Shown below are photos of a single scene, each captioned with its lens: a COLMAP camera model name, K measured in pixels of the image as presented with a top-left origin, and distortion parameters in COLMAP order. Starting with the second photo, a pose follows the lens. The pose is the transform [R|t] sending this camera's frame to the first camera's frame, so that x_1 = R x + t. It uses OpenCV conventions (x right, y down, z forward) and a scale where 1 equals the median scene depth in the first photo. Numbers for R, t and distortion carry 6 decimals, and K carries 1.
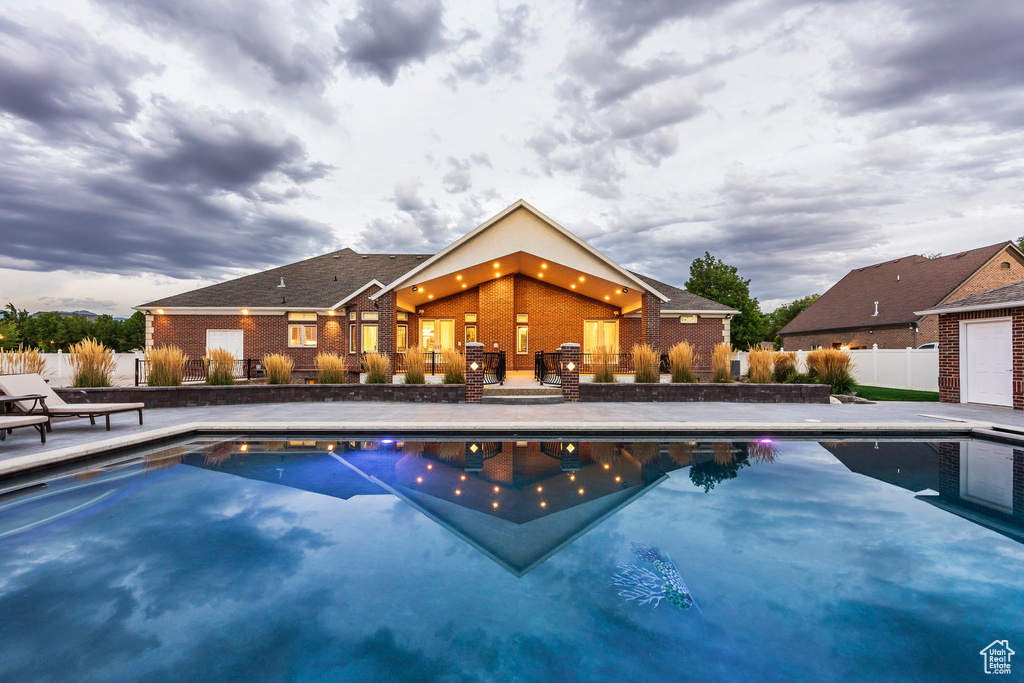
lens RADIAL K [[425.2, 0, 520.9], [0, 425.2, 359.9], [0, 0, 1]] dist [0.000990, 0.000913]
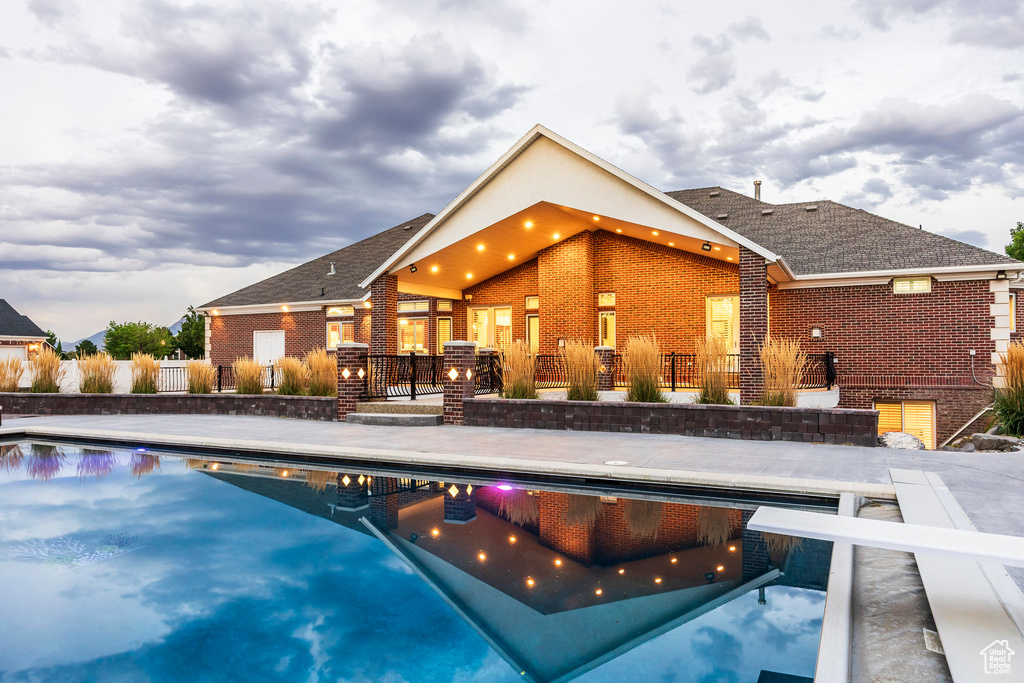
lens RADIAL K [[684.5, 0, 511.4], [0, 684.5, 359.9], [0, 0, 1]] dist [-0.009492, 0.003898]
pose [[0.883723, -0.007084, -0.467957, 0.076607], [0.002927, 0.999950, -0.009610, 0.000342], [0.468002, 0.007123, 0.883699, 0.005789]]
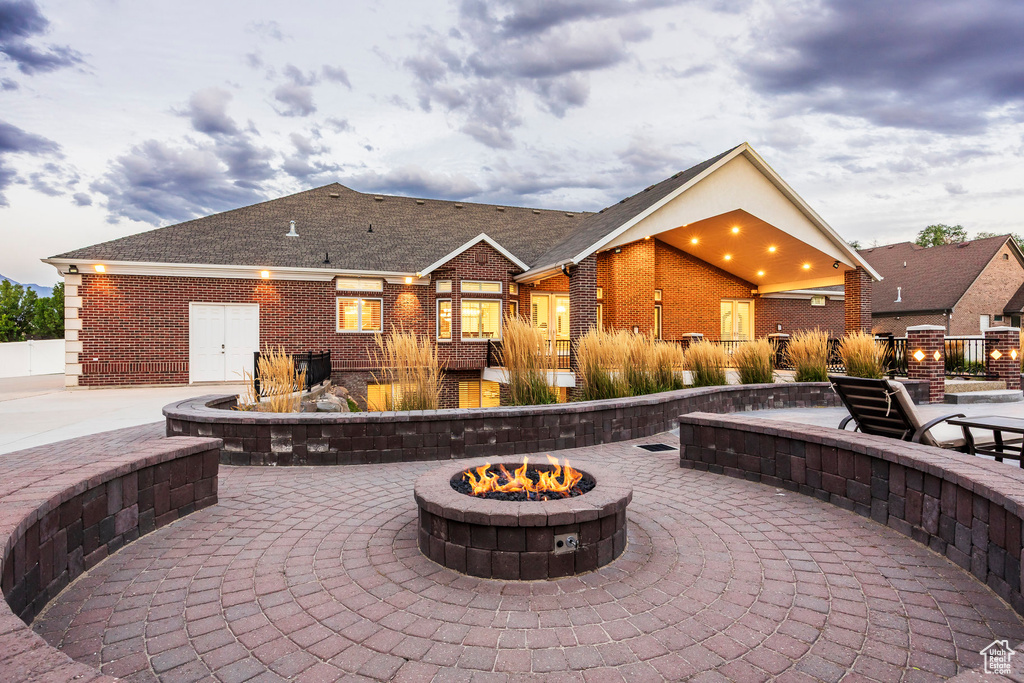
lens RADIAL K [[544.1, 0, 531.3], [0, 544.1, 344.5], [0, 0, 1]] dist [-0.001379, -0.004942]
pose [[0.943745, -0.006311, 0.330613, -0.114768], [0.010470, 0.999887, -0.010802, -0.000277], [-0.330508, 0.013656, 0.943704, 0.031830]]
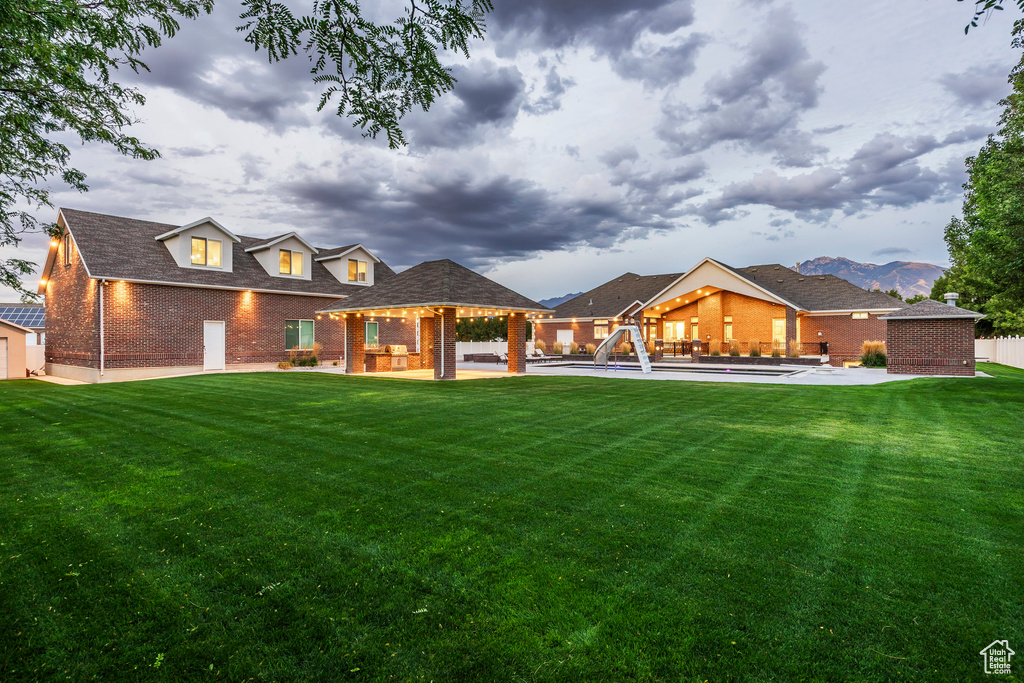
lens RADIAL K [[523.9, 0, 498.6], [0, 523.9, 342.5], [0, 0, 1]] dist [-0.006823, 0.000257]
pose [[0.772656, -0.002810, -0.634819, 0.121613], [0.000812, 0.999994, -0.003437, -0.001403], [0.634824, 0.002140, 0.772653, -0.215383]]
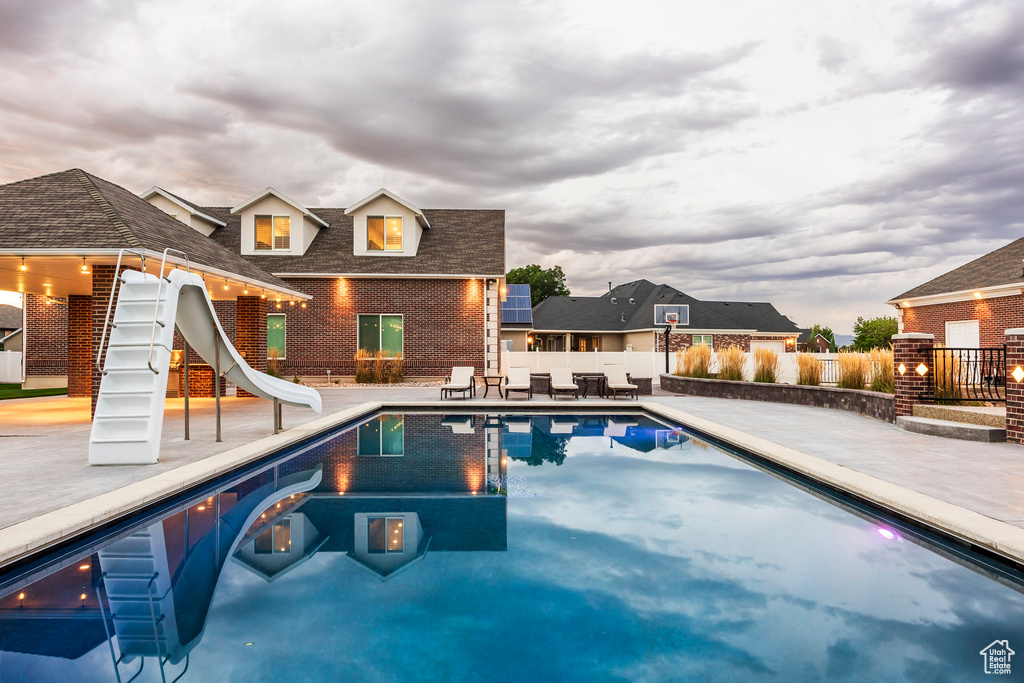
lens RADIAL K [[625.3, 0, 525.8], [0, 625.3, 329.4], [0, 0, 1]] dist [-0.013010, -0.005361]
pose [[0.008347, -0.040627, -0.999140, 0.089482], [-0.010039, 0.999121, -0.040710, -0.000180], [0.999915, 0.010370, 0.007932, 0.042148]]
